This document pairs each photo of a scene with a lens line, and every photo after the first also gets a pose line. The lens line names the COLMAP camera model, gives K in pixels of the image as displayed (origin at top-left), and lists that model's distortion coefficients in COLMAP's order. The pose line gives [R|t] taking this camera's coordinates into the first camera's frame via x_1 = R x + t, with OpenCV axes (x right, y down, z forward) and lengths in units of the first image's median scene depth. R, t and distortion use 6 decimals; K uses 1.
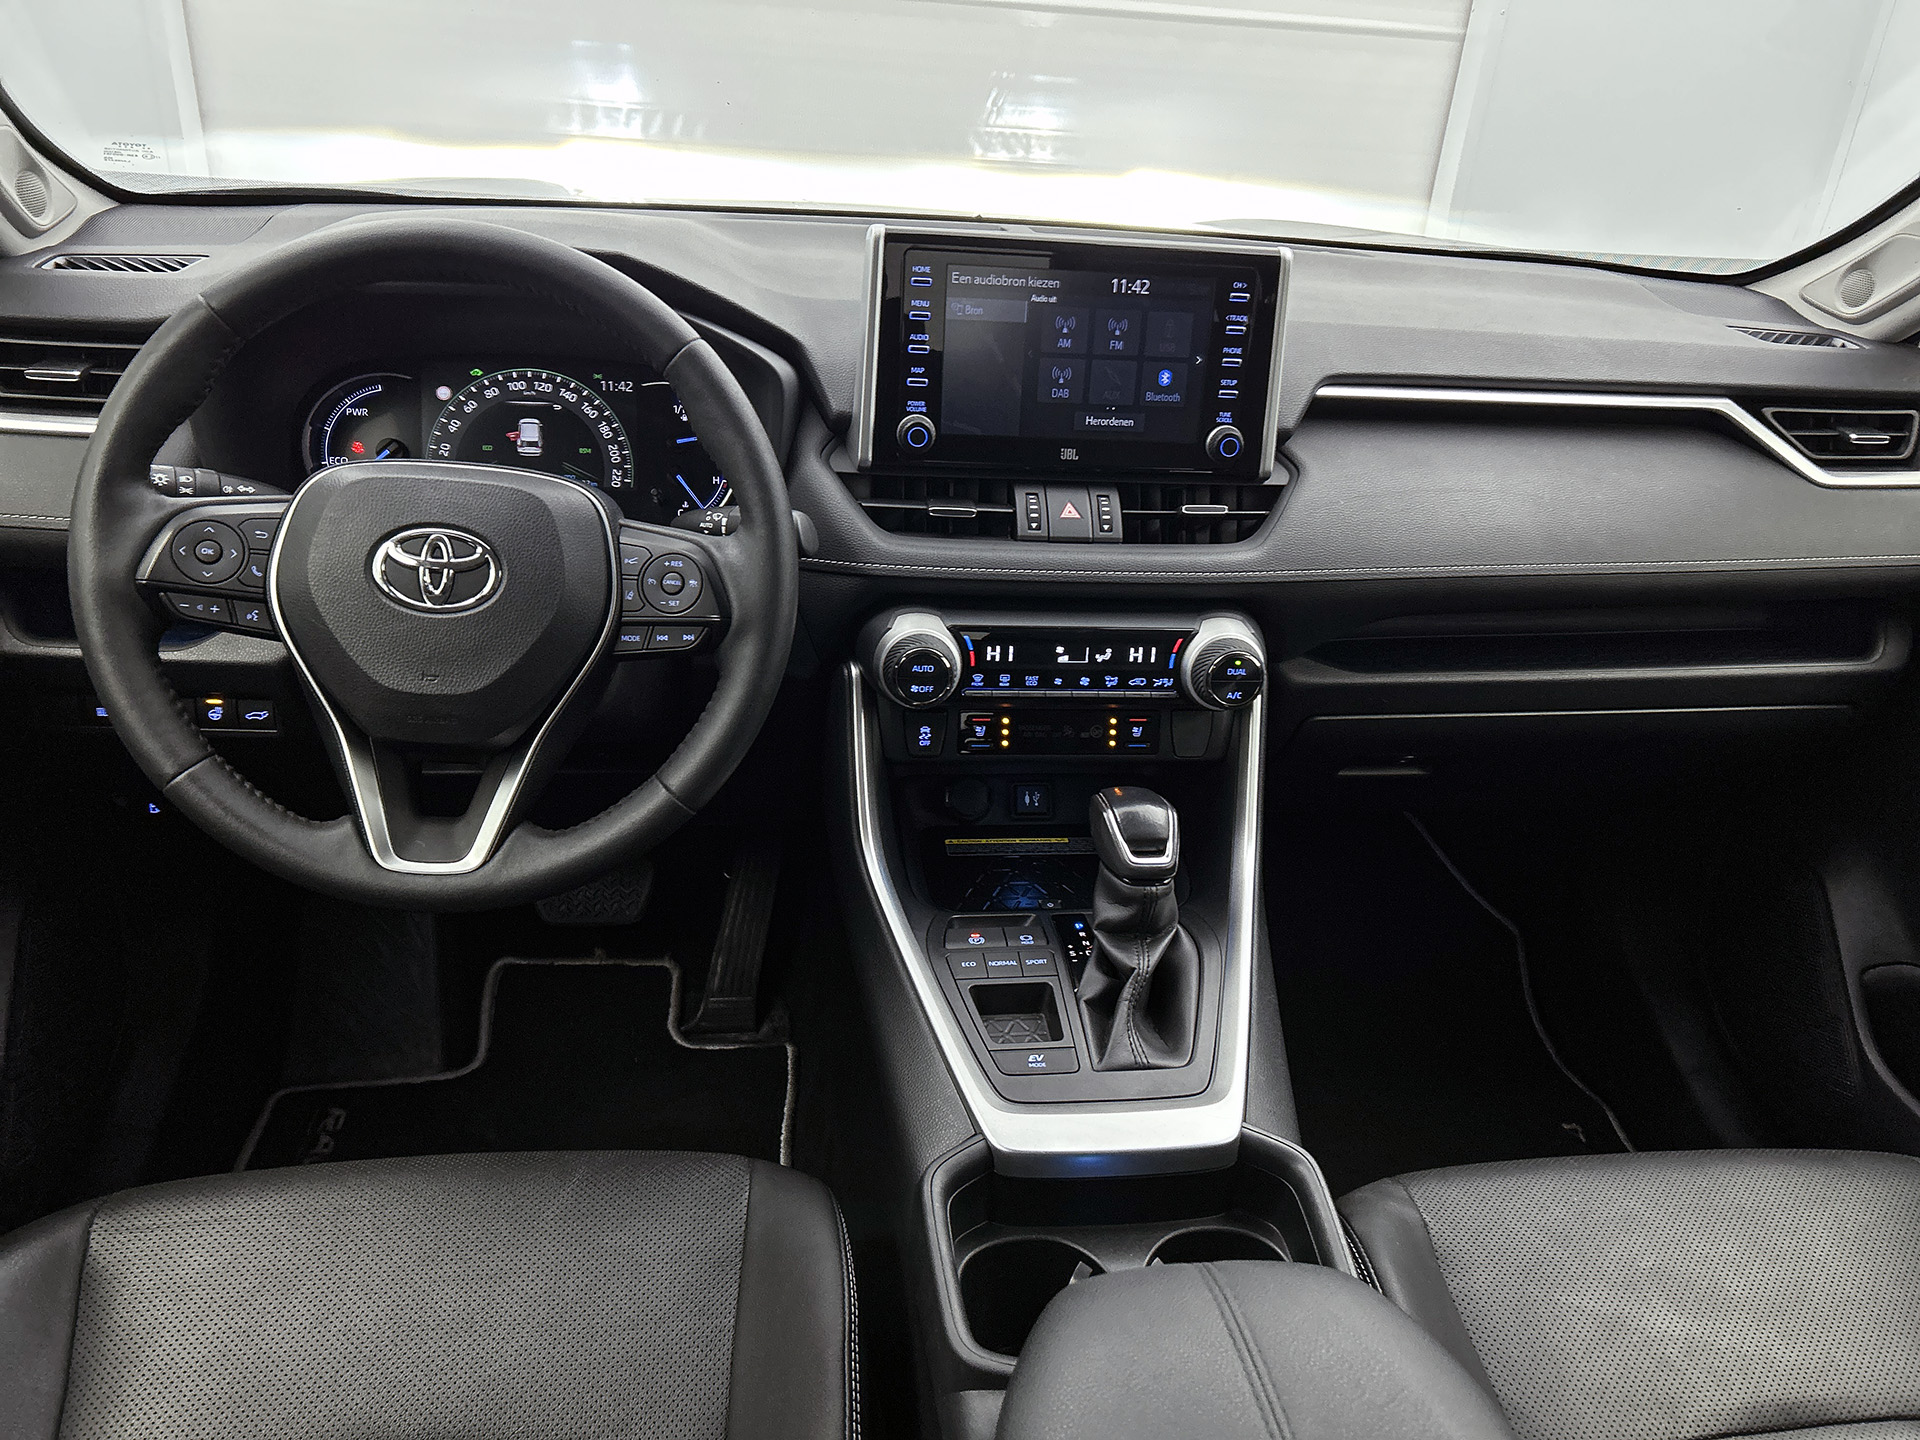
lens RADIAL K [[1445.6, 0, 988.4], [0, 1445.6, 727.4], [0, 0, 1]] dist [0.045369, -0.056052]
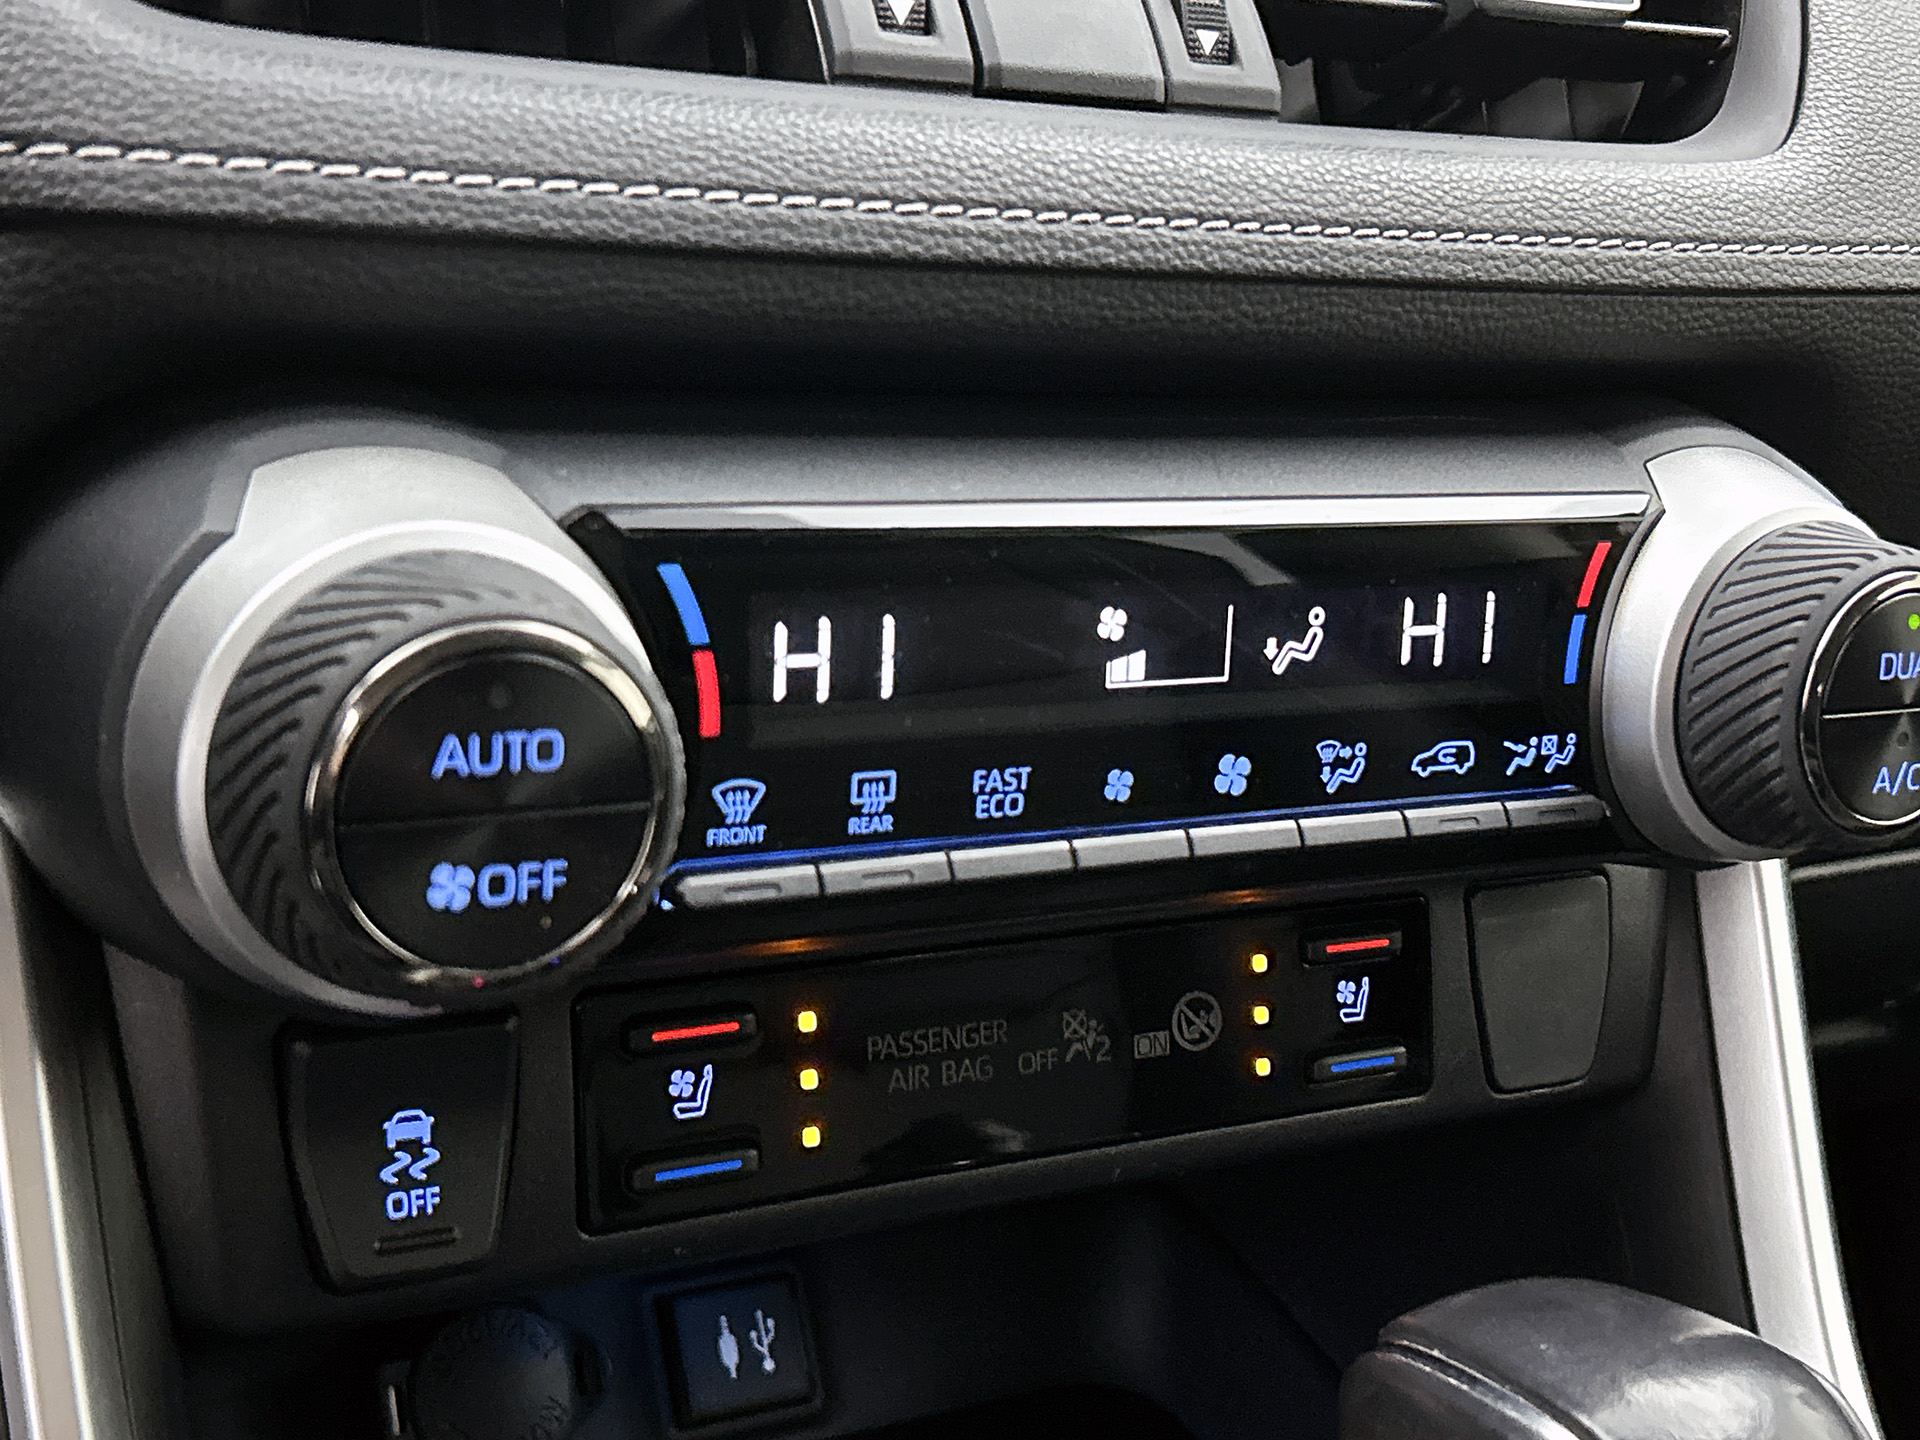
lens RADIAL K [[2565.6, 0, 970.5], [0, 2565.6, 707.4], [0, 0, 1]] dist [0.042111, 0.000000]
pose [[0.926586, -0.075509, 0.368425, -0.094794], [0.113917, 0.989966, -0.083604, -0.015593], [-0.358415, 0.119436, 0.925891, 0.680801]]
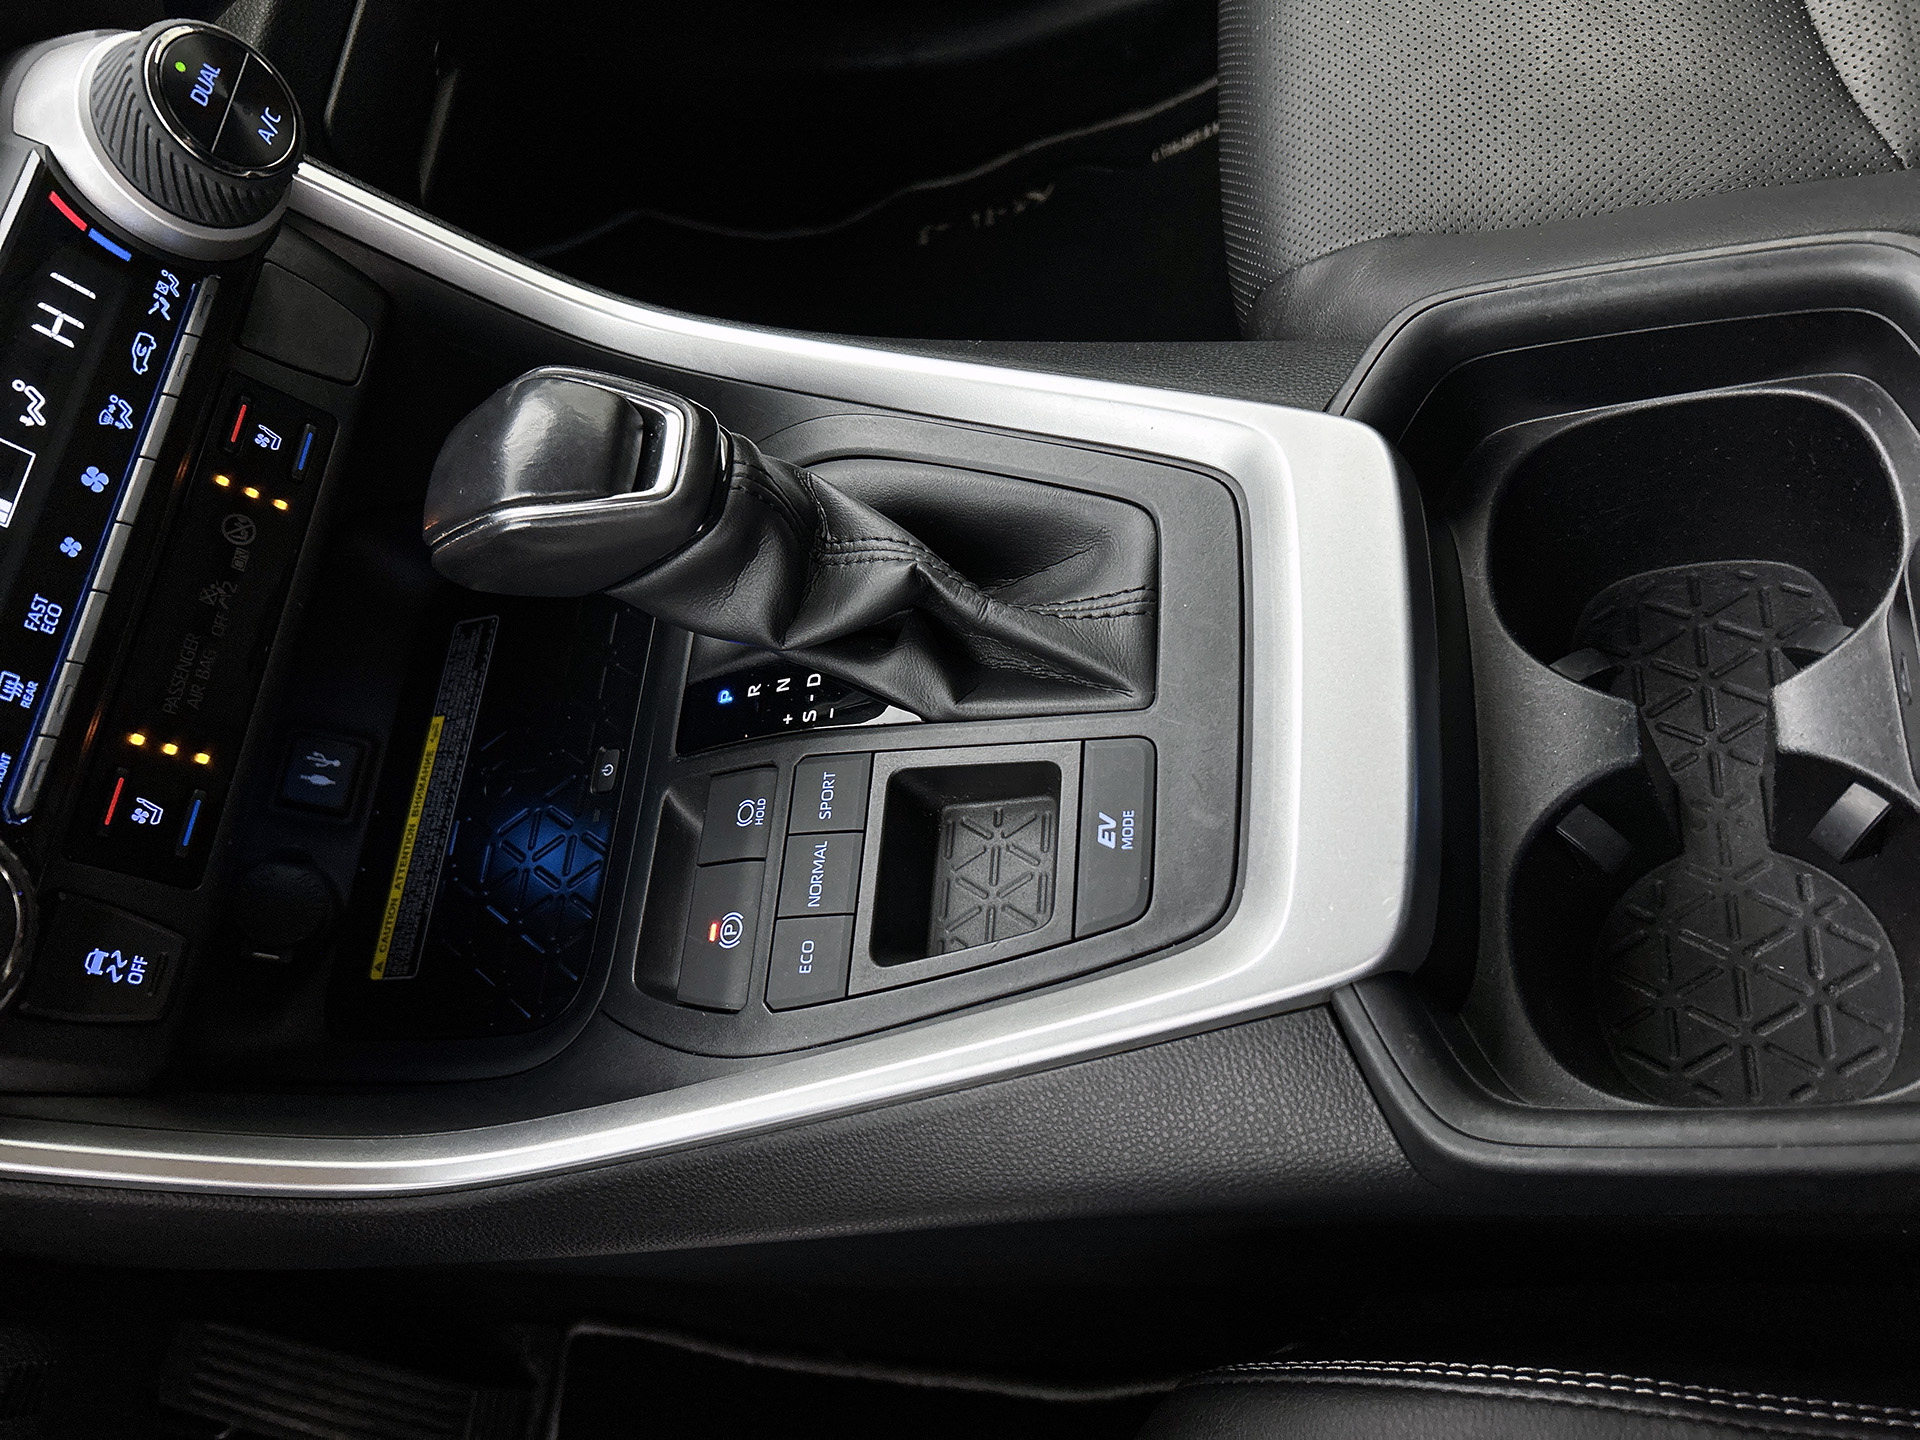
lens RADIAL K [[1445.6, 0, 960.4], [0, 1445.6, 722.9], [0, 0, 1]] dist [0.045369, -0.056052]
pose [[0.170401, -0.950849, 0.258552, -0.045081], [0.821266, 0.282038, 0.495960, -0.018141], [-0.544504, 0.127828, 0.828960, 0.594390]]
